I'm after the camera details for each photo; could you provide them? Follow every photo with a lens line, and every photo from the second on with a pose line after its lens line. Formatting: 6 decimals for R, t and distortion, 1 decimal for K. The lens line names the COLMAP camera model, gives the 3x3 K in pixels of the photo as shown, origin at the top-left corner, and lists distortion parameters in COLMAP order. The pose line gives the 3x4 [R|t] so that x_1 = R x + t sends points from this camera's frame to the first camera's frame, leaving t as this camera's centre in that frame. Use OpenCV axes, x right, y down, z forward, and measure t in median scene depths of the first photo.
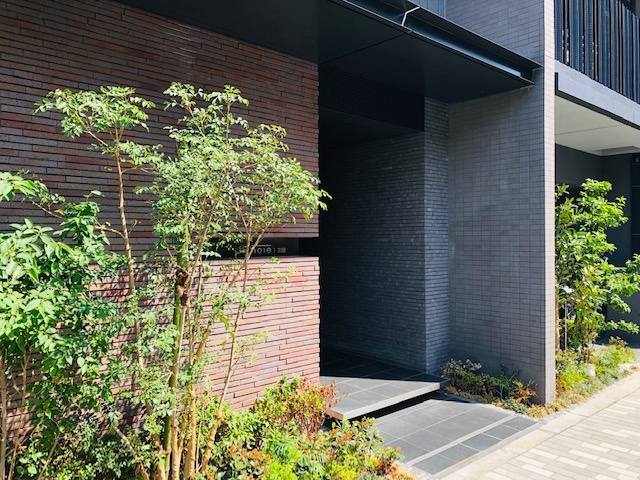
lens RADIAL K [[523.5, 0, 319.9], [0, 523.5, 239.7], [0, 0, 1]] dist [0.013338, -0.000618]
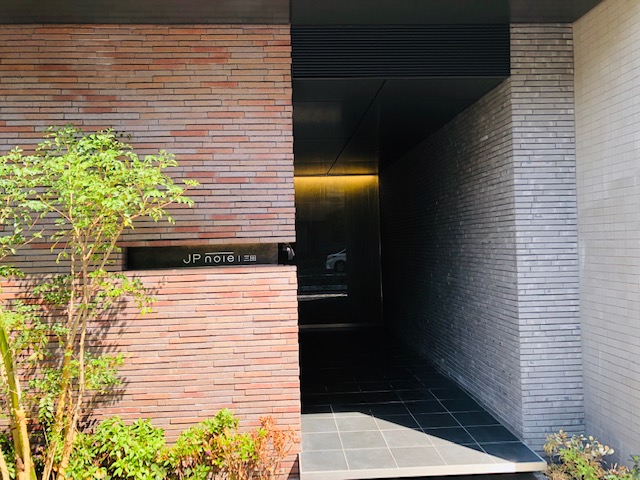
lens RADIAL K [[523.5, 0, 319.3], [0, 523.5, 239.0], [0, 0, 1]] dist [0.013338, -0.000618]
pose [[0.771668, -0.023577, -0.635589, 0.533046], [0.022561, 0.999698, -0.009693, -0.000306], [0.635625, -0.006859, 0.771967, 0.411960]]
